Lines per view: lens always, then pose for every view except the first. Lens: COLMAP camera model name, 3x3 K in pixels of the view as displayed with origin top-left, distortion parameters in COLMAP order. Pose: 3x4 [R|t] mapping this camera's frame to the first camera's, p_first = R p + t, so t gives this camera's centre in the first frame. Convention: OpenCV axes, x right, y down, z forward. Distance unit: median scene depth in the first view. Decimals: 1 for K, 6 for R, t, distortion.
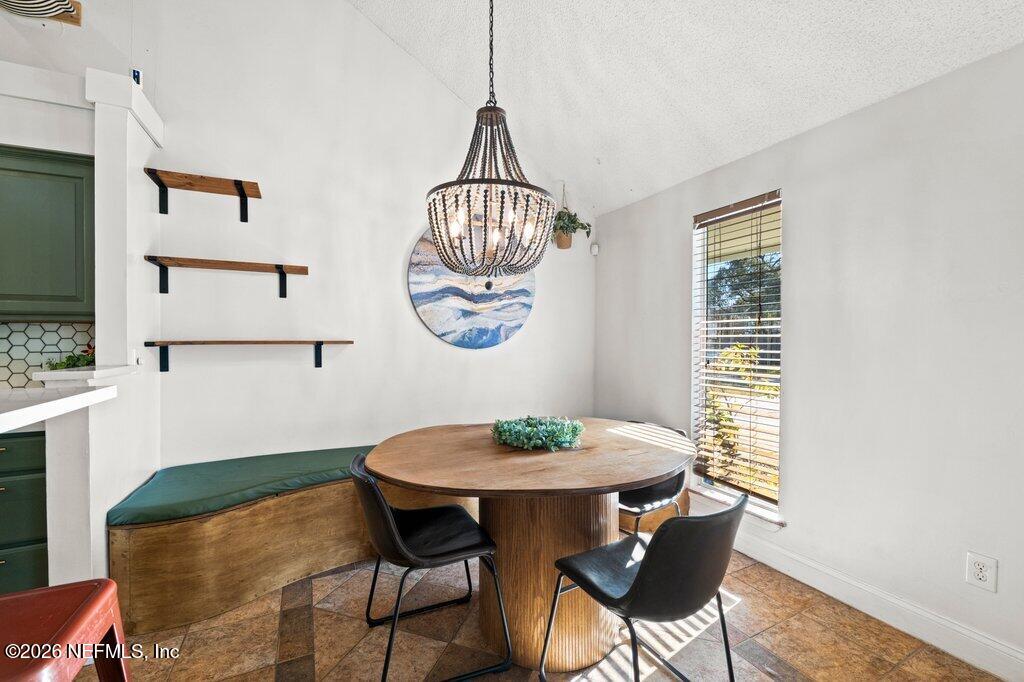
lens RADIAL K [[422.6, 0, 508.3], [0, 422.6, 342.3], [0, 0, 1]] dist [-0.011026, 0.000215]
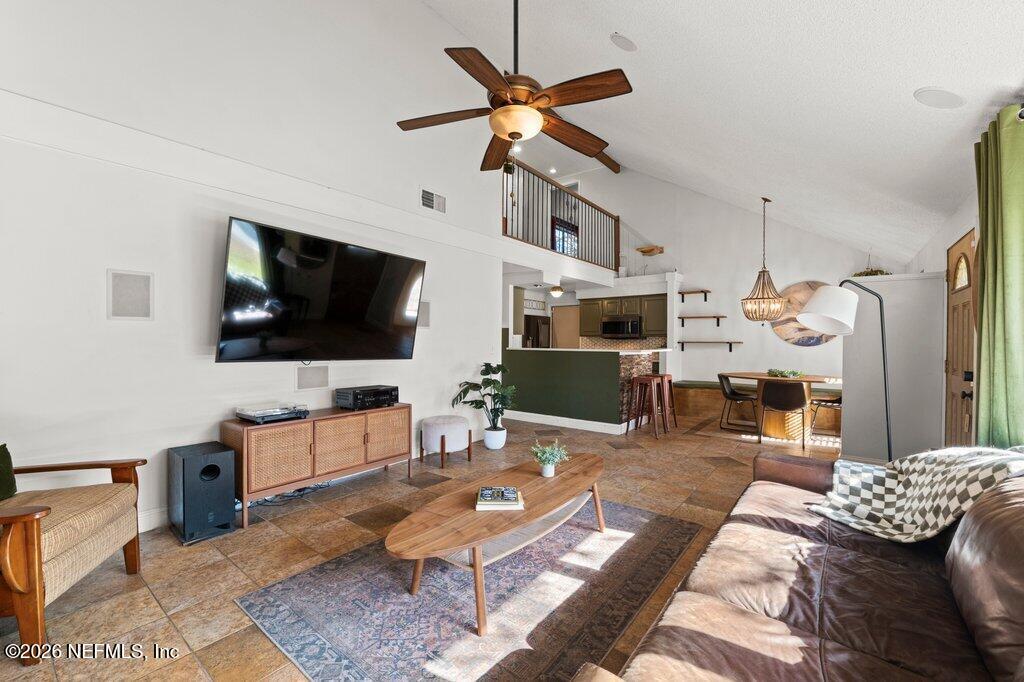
lens RADIAL K [[422.6, 0, 510.6], [0, 422.6, 342.7], [0, 0, 1]] dist [-0.011026, 0.000215]
pose [[0.447147, 0.004550, -0.894449, 1.508817], [-0.010247, 0.999947, -0.000036, 0.017754], [0.894402, 0.009181, 0.447170, -1.659189]]
